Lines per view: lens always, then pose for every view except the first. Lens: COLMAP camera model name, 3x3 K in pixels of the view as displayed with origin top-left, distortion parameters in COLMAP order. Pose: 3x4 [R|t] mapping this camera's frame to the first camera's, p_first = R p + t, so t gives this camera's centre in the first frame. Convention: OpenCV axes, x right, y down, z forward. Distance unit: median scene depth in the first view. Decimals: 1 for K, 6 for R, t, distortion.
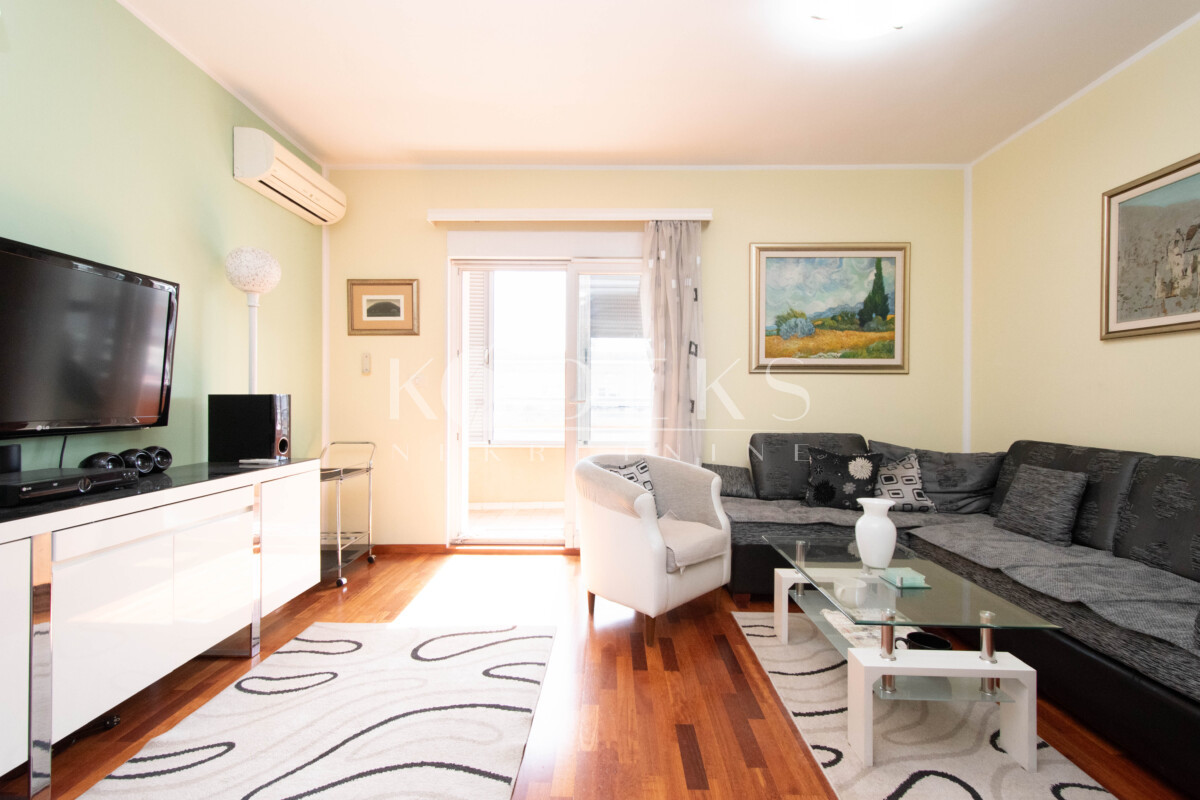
lens RADIAL K [[540.6, 0, 606.4], [0, 540.6, 398.9], [0, 0, 1]] dist [0.012830, -0.000040]
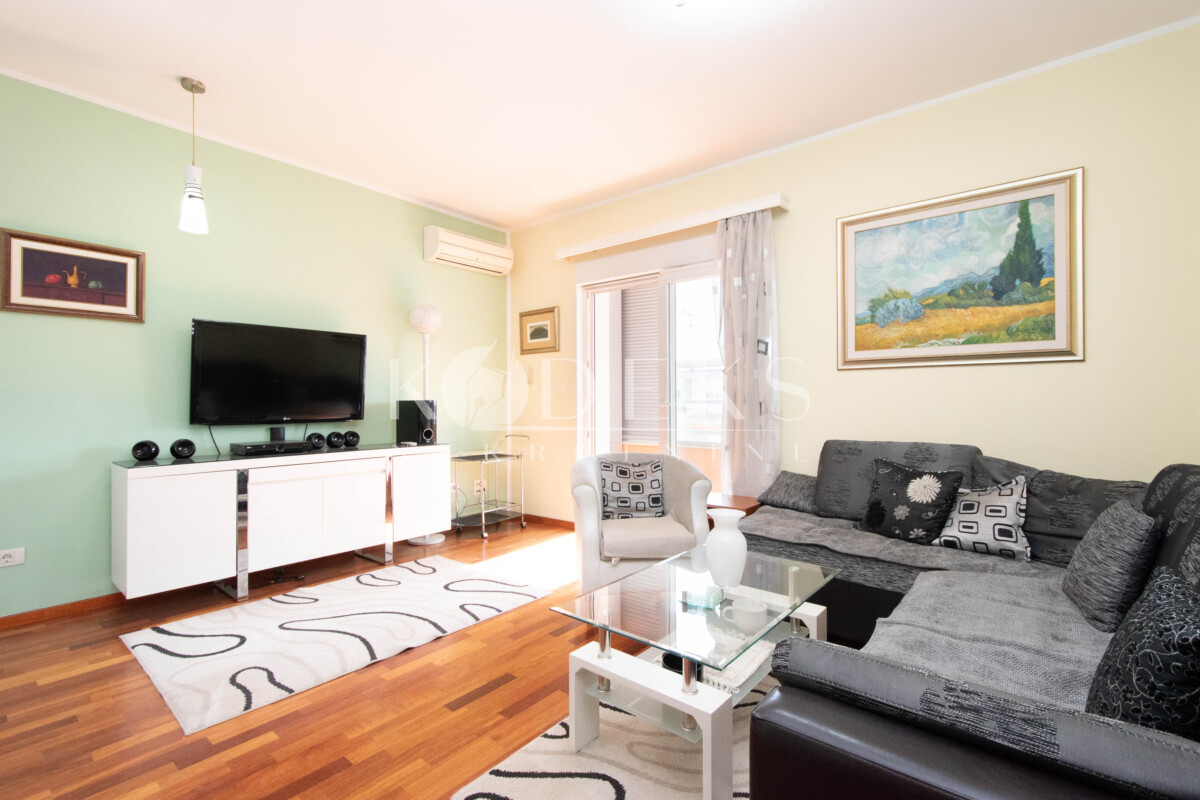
lens RADIAL K [[540.6, 0, 600.6], [0, 540.6, 396.7], [0, 0, 1]] dist [0.012830, -0.000040]
pose [[0.779982, -0.013092, -0.625665, 0.518026], [0.006902, 0.999900, -0.012318, 0.002838], [0.625764, 0.005289, 0.779995, 0.094416]]
